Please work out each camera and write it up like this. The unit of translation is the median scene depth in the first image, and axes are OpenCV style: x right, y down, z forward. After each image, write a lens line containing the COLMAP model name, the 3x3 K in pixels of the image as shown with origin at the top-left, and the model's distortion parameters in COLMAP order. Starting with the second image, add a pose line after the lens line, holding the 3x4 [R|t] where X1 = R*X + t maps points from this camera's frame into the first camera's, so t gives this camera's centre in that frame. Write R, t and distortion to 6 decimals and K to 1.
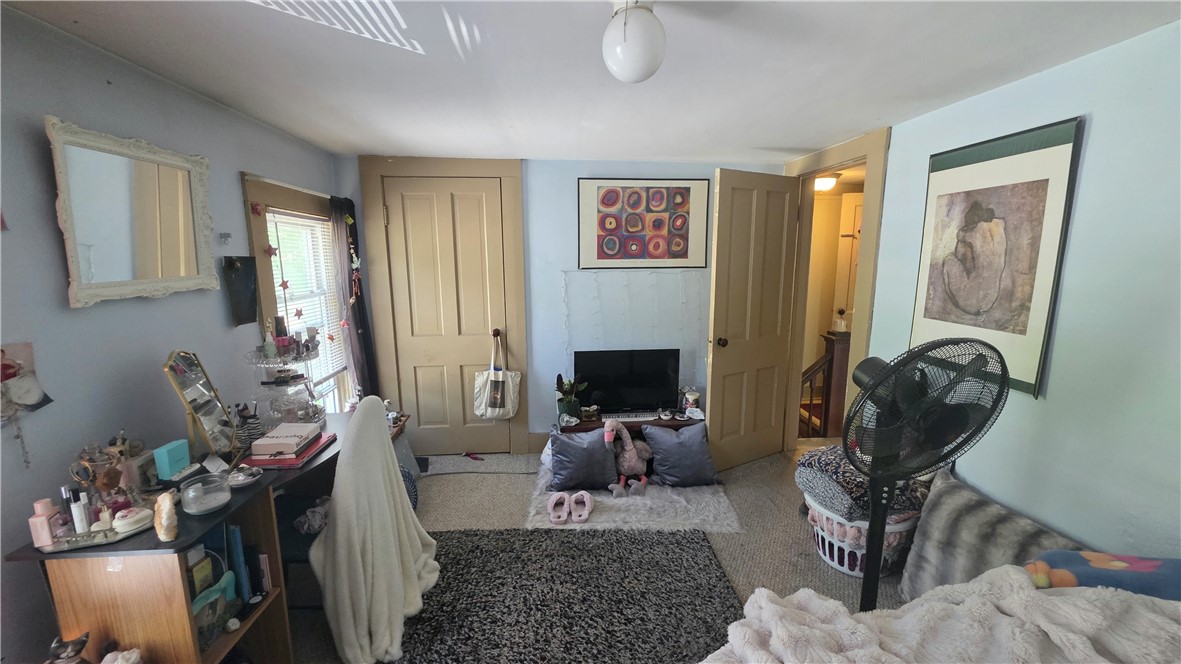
lens RADIAL K [[457.3, 0, 590.5], [0, 457.3, 332.0], [0, 0, 1]] dist [0.001444, 0.000075]
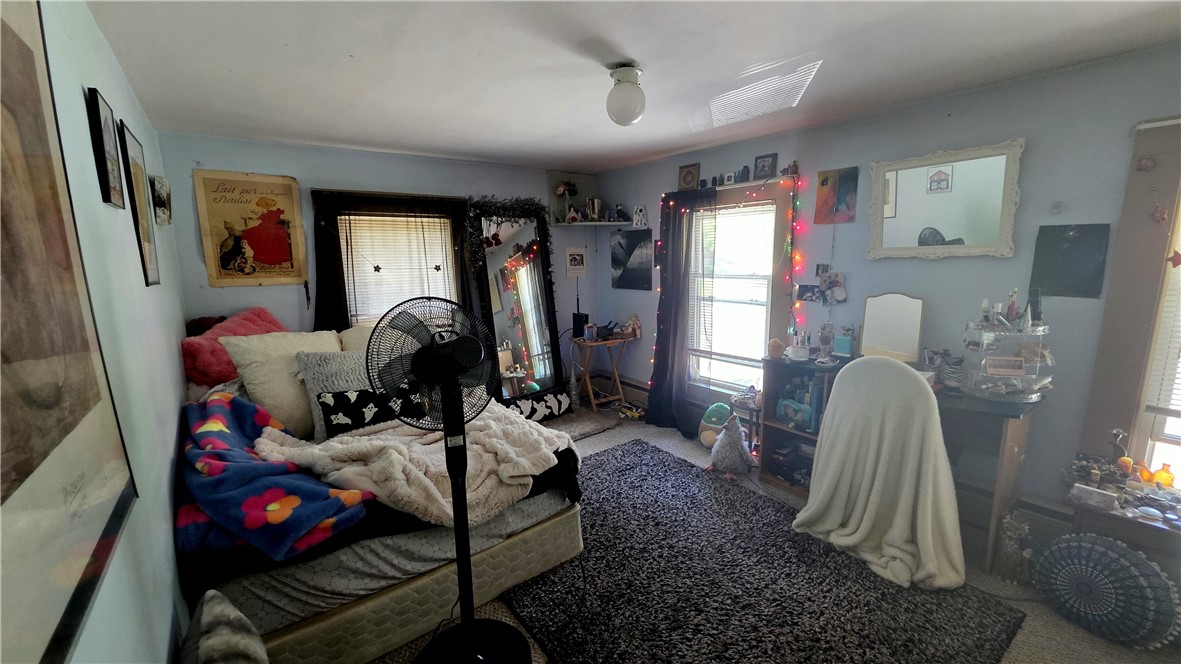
lens RADIAL K [[457.3, 0, 590.5], [0, 457.3, 332.0], [0, 0, 1]] dist [0.001444, 0.000075]
pose [[-0.836572, 0.108351, -0.537035, 0.647694], [-0.071152, 0.950458, 0.302600, -0.180748], [0.543217, 0.291358, -0.787417, 1.352674]]
